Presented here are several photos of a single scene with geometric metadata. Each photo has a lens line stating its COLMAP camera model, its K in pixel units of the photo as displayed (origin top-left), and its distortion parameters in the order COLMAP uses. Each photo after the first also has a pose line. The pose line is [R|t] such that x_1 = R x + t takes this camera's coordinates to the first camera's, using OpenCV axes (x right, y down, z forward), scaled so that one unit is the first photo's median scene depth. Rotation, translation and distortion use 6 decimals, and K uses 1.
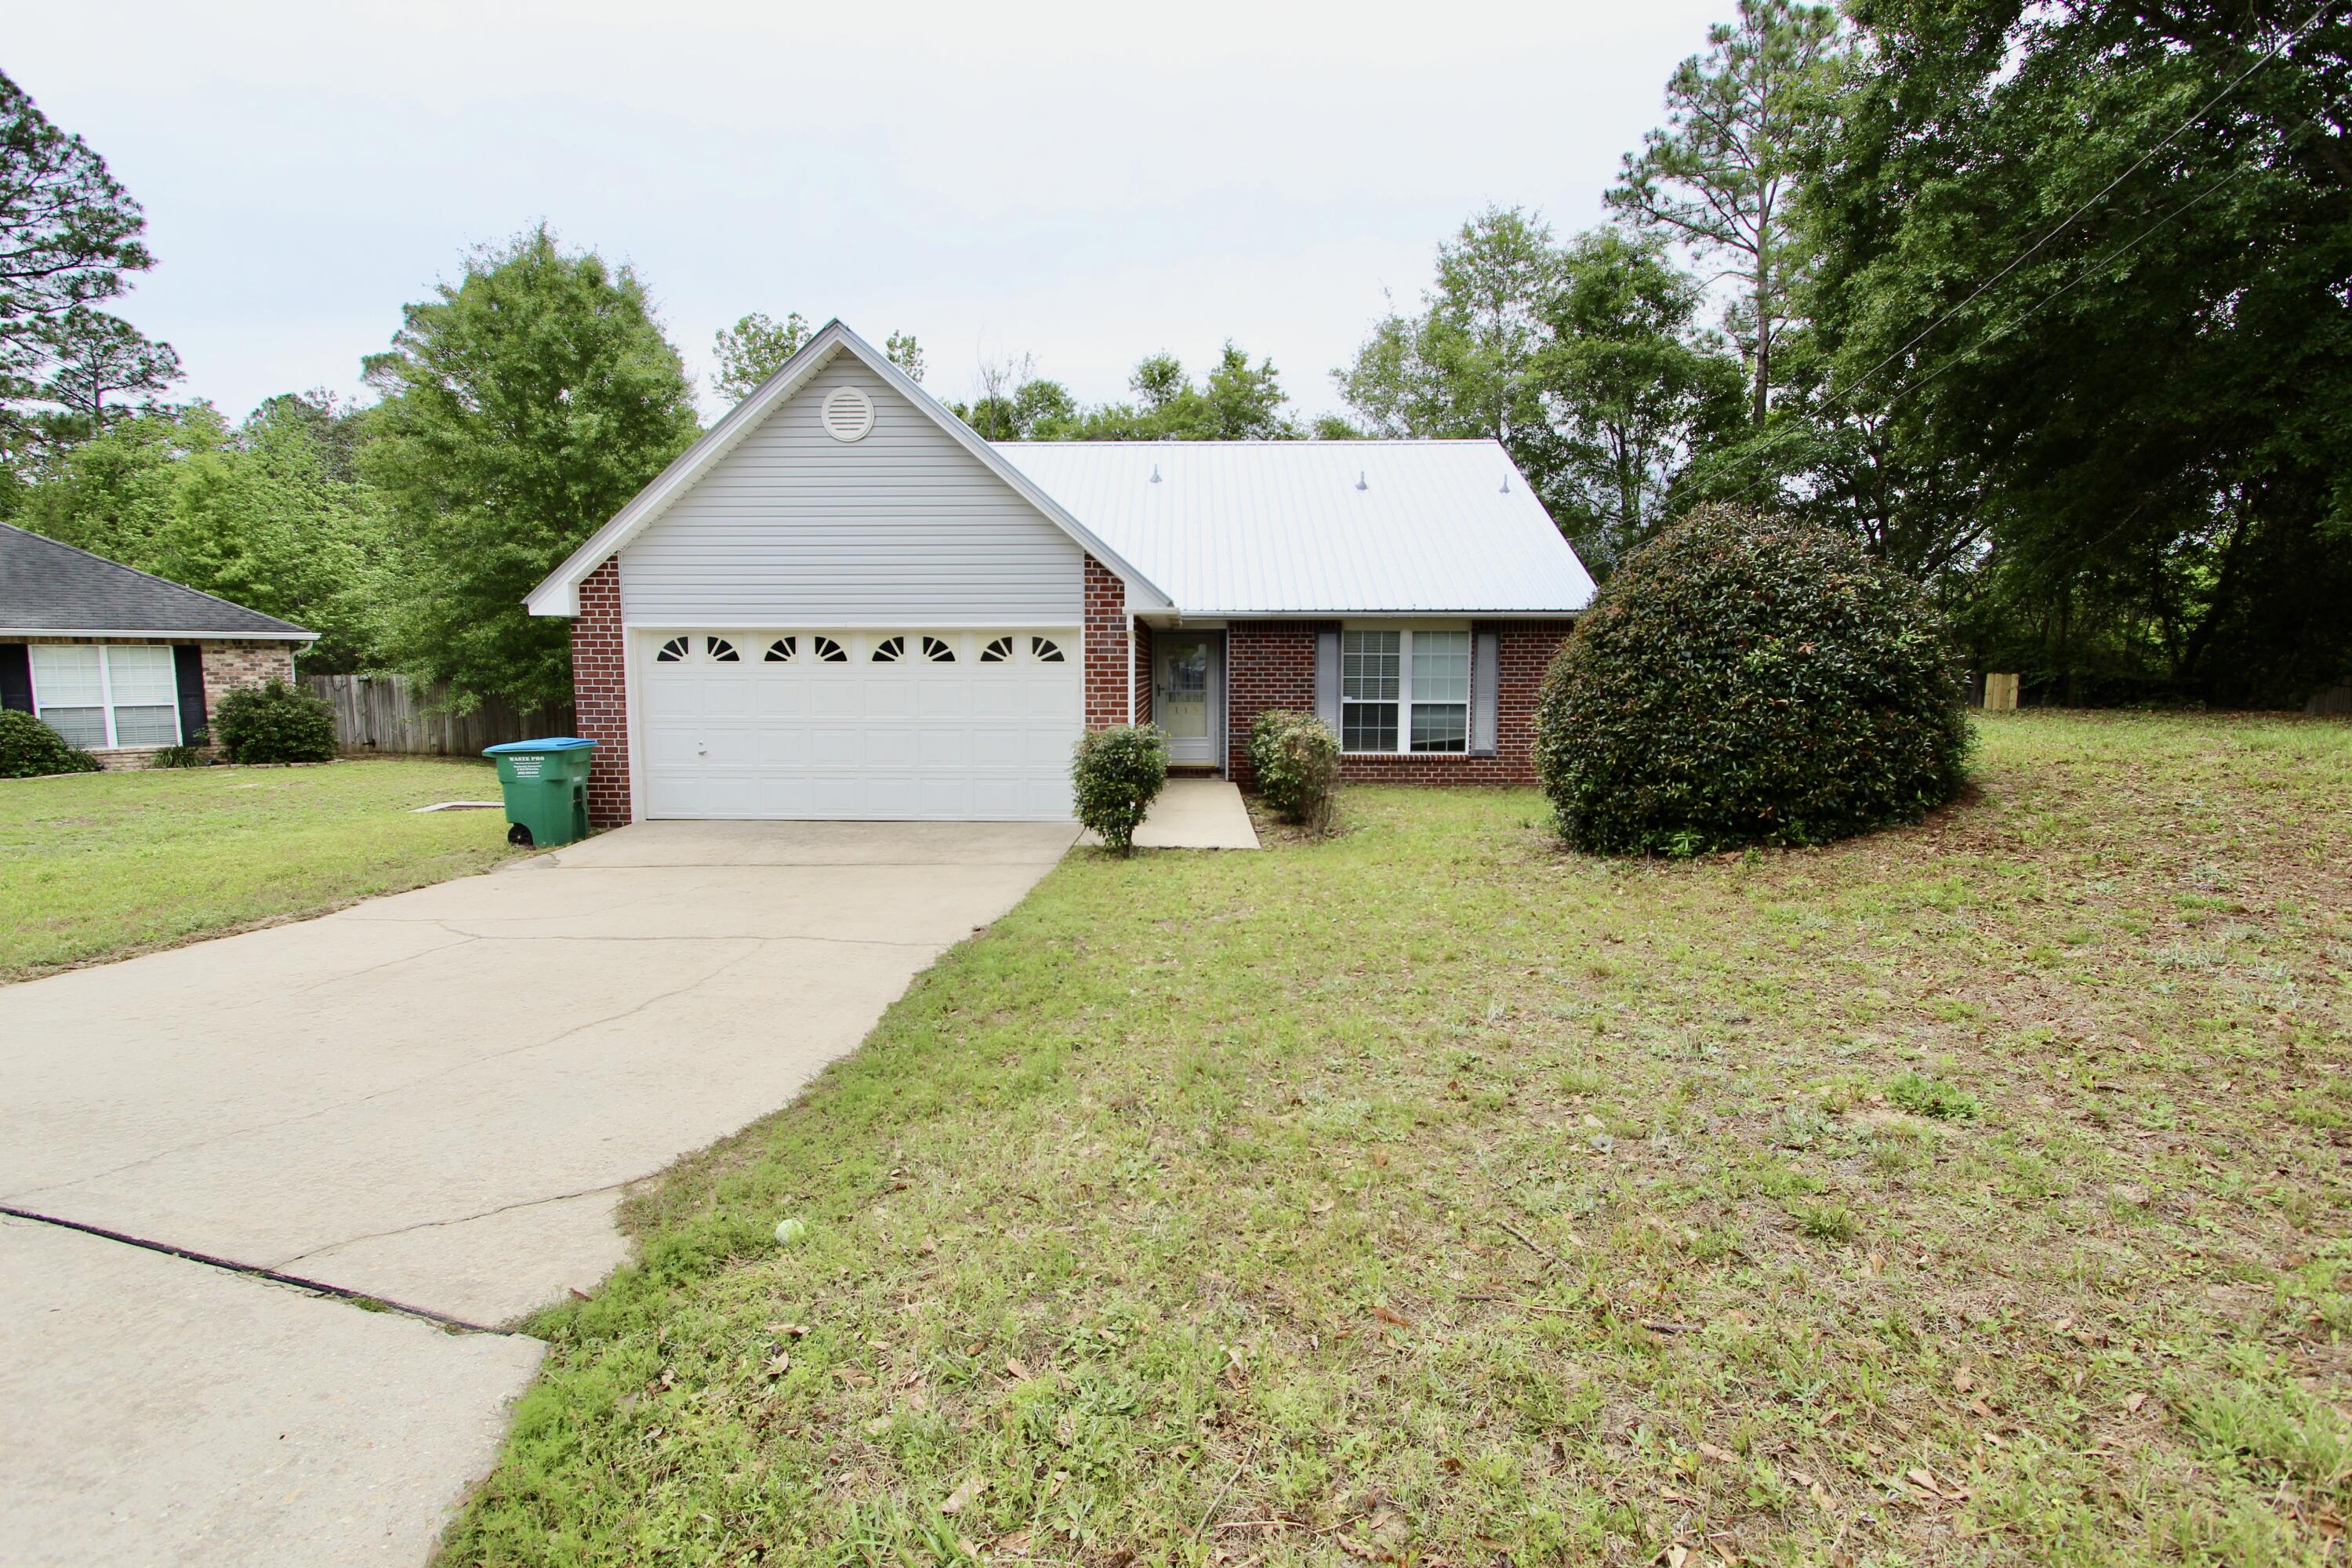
lens RADIAL K [[1086.5, 0, 1167.0], [0, 1086.5, 781.0], [0, 0, 1]] dist [-0.017571, 0.001857]
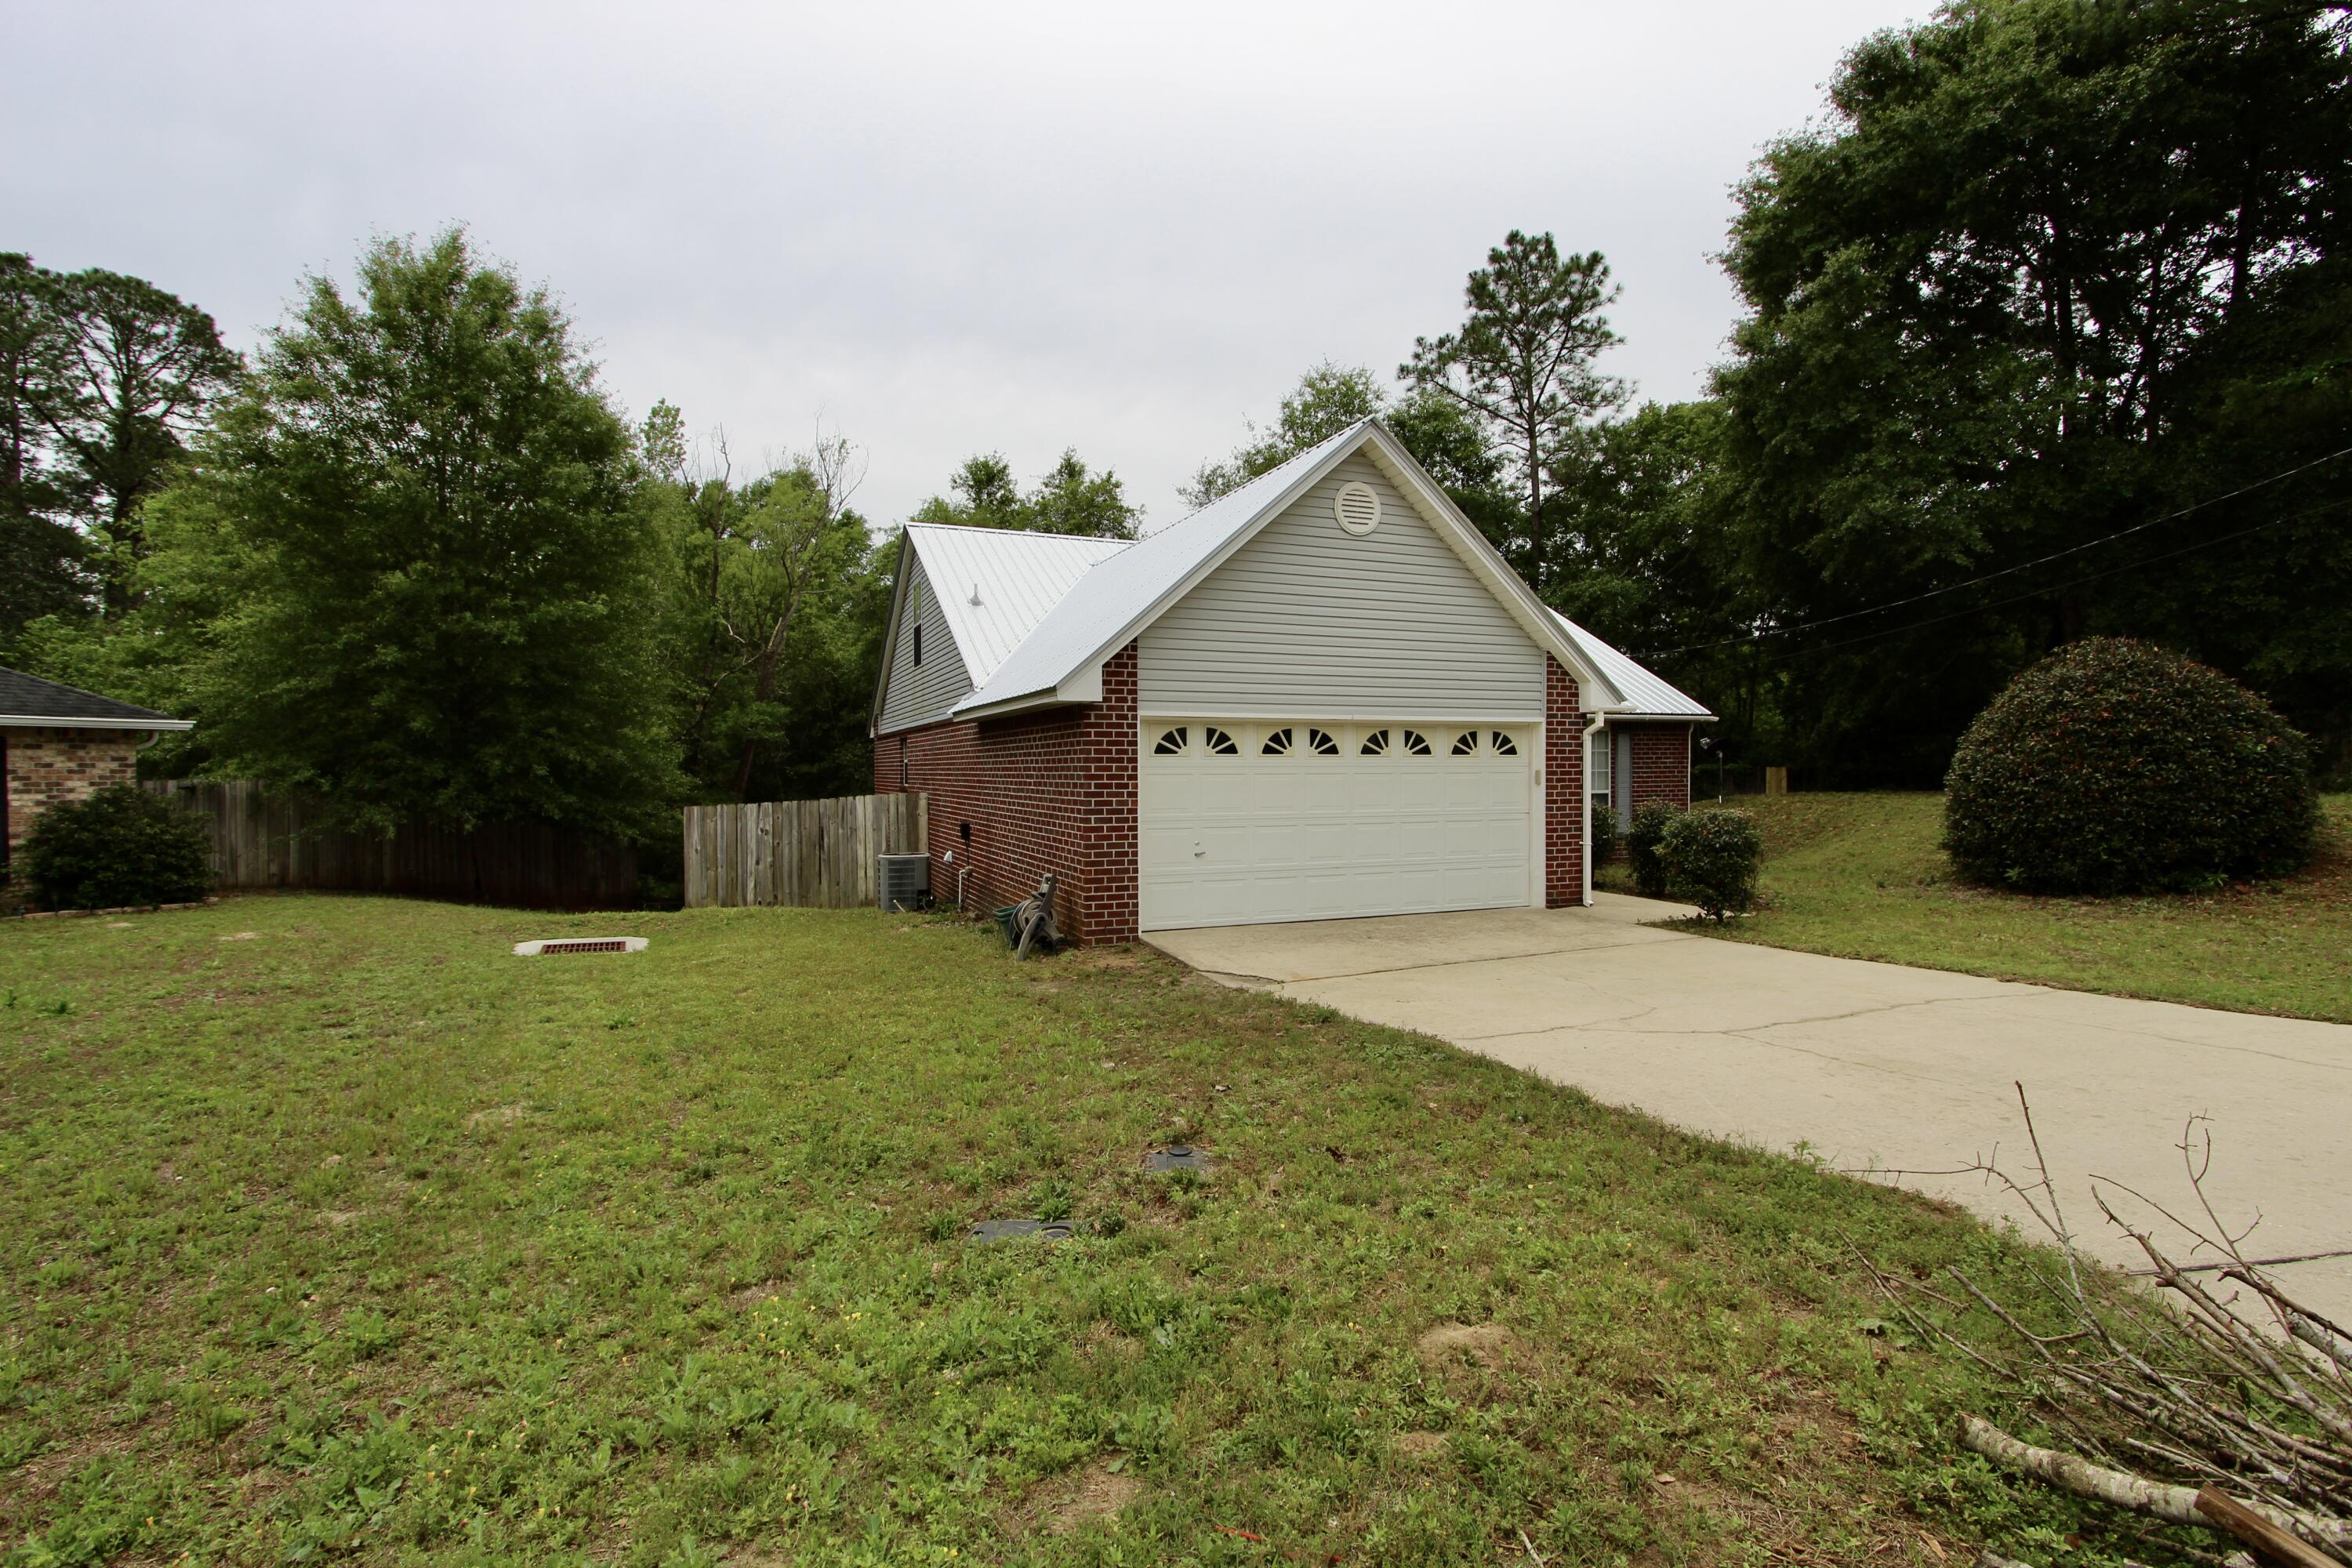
lens RADIAL K [[1086.5, 0, 1171.9], [0, 1086.5, 777.5], [0, 0, 1]] dist [-0.017571, 0.001857]
pose [[0.917260, -0.009152, 0.398185, -0.827752], [0.048170, 0.994947, -0.088095, -0.010897], [-0.395366, 0.099986, 0.913065, 0.171016]]
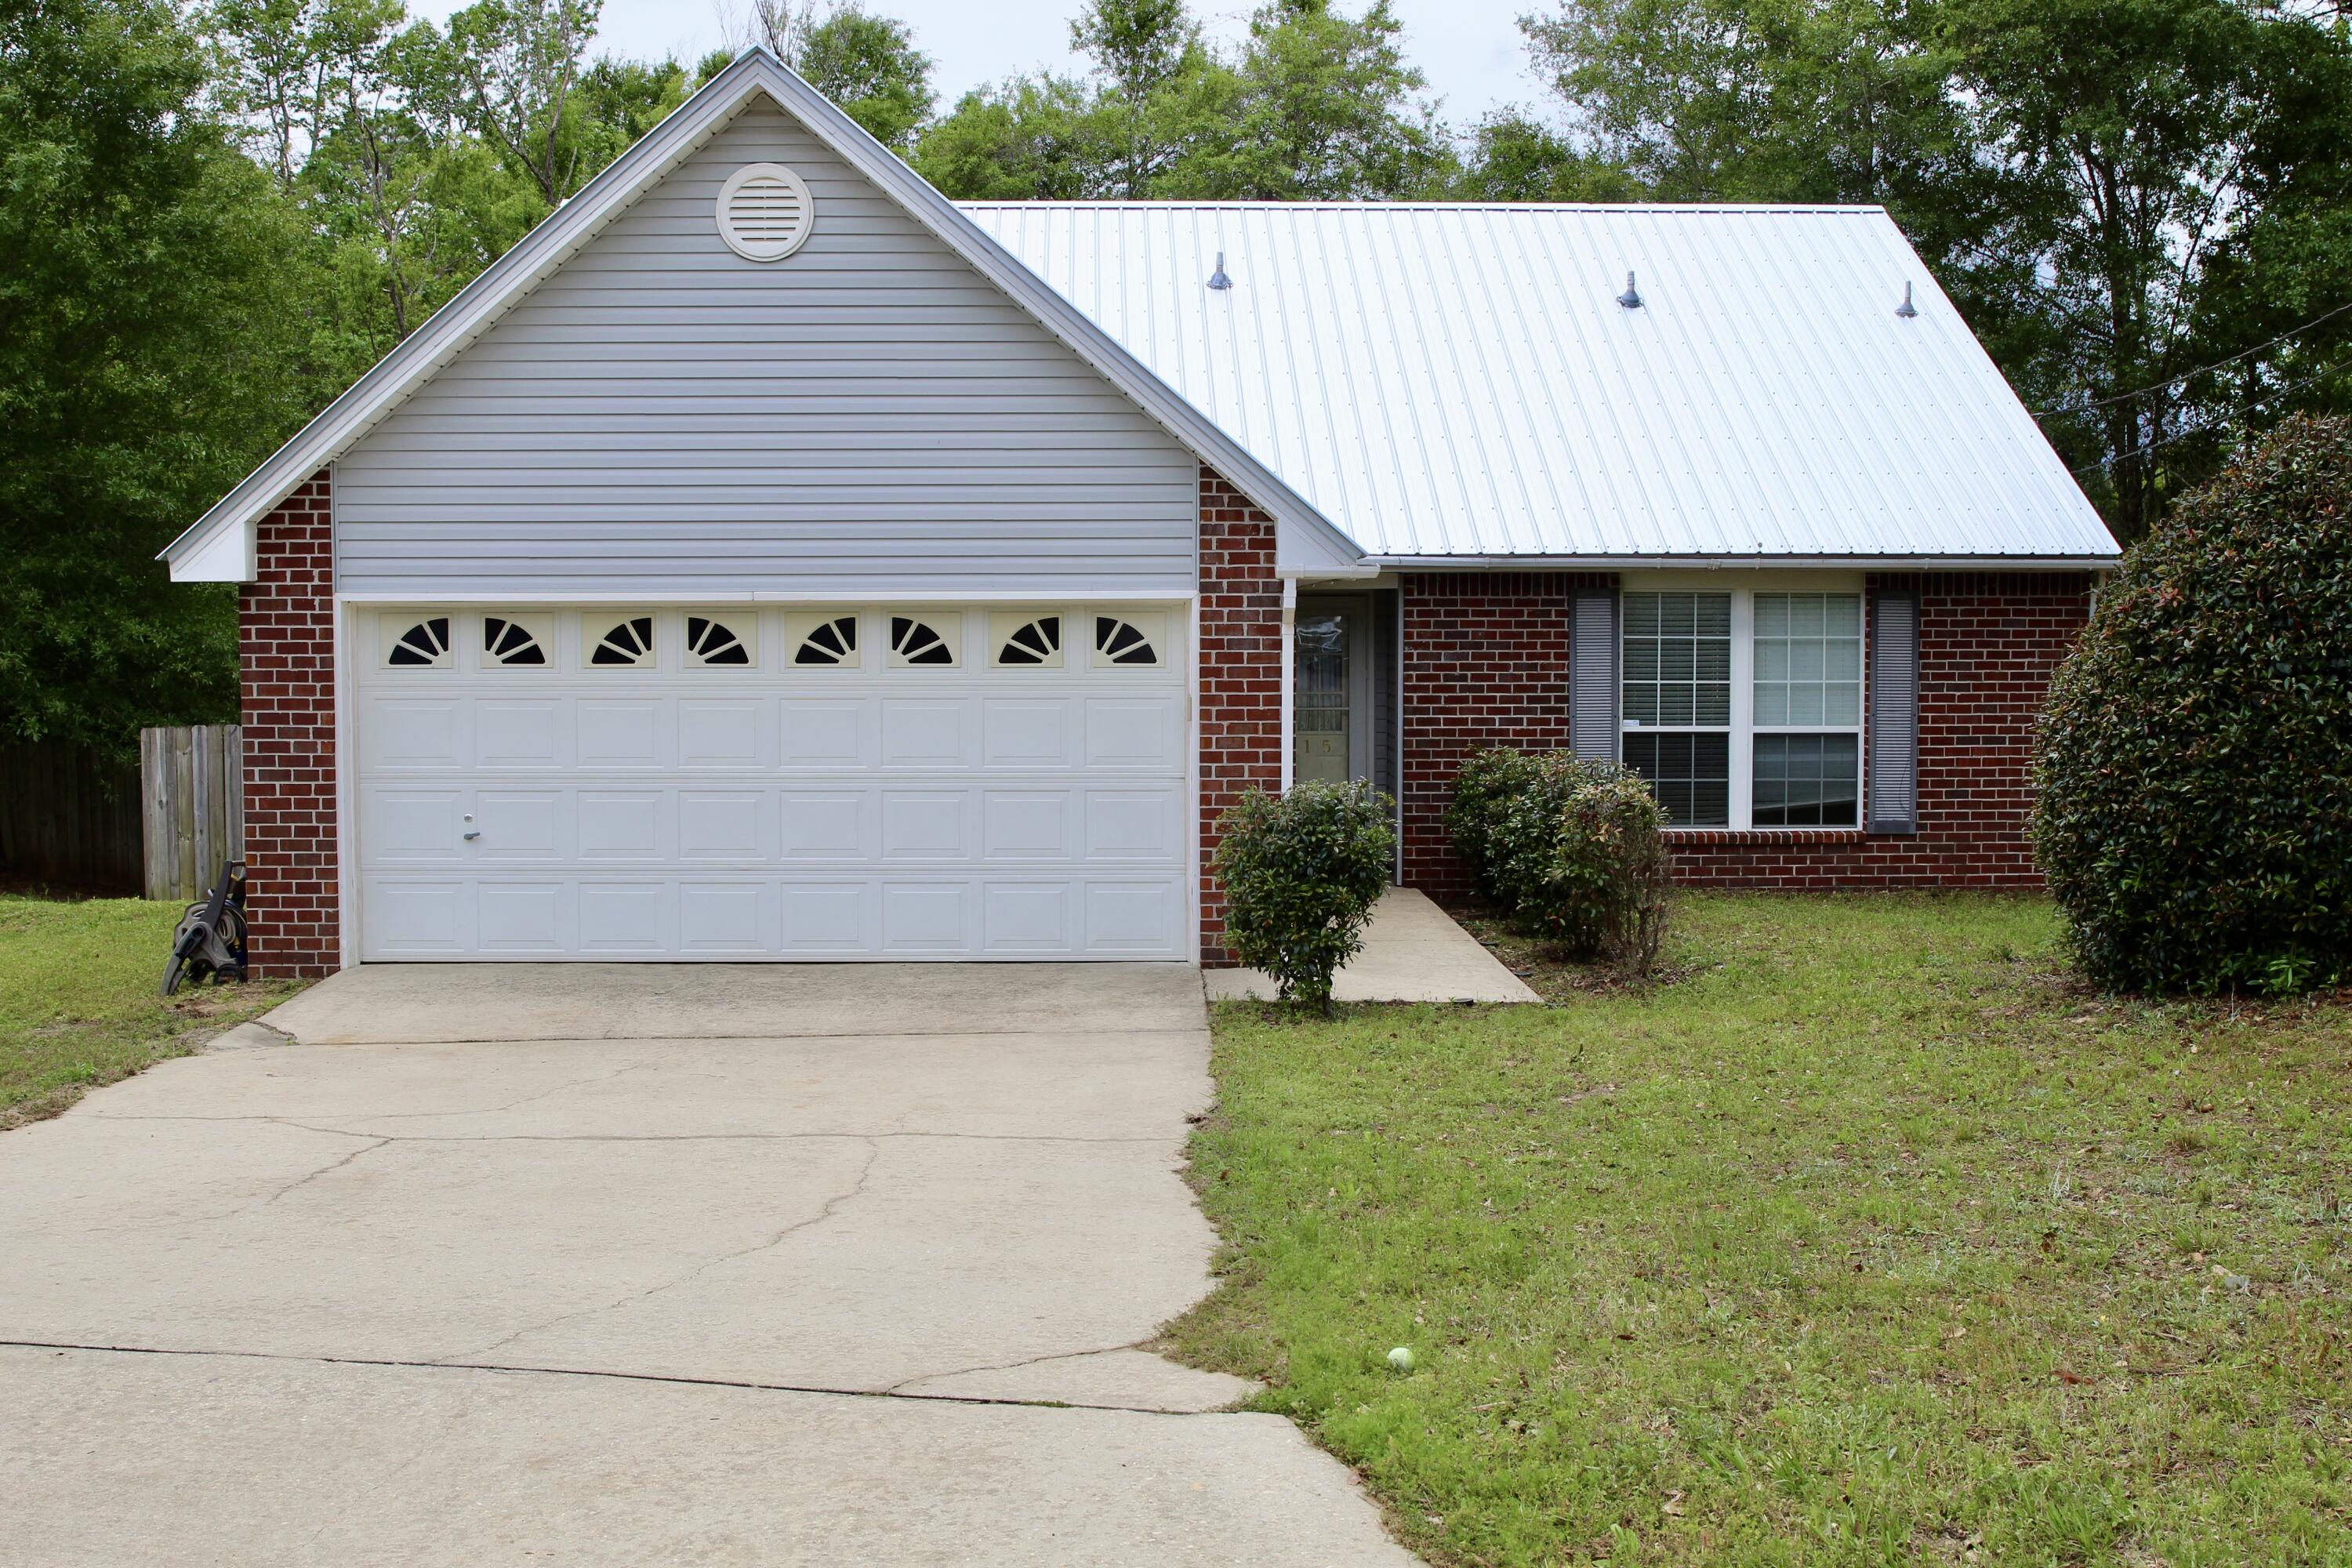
lens RADIAL K [[2571.3, 0, 1174.8], [0, 2571.3, 794.7], [0, 0, 1]] dist [-0.090162, 0.000000]
pose [[0.998790, -0.005153, 0.048908, -0.148577], [0.007067, 0.999212, -0.039045, 0.005051], [-0.048668, 0.039343, 0.998040, -0.270088]]
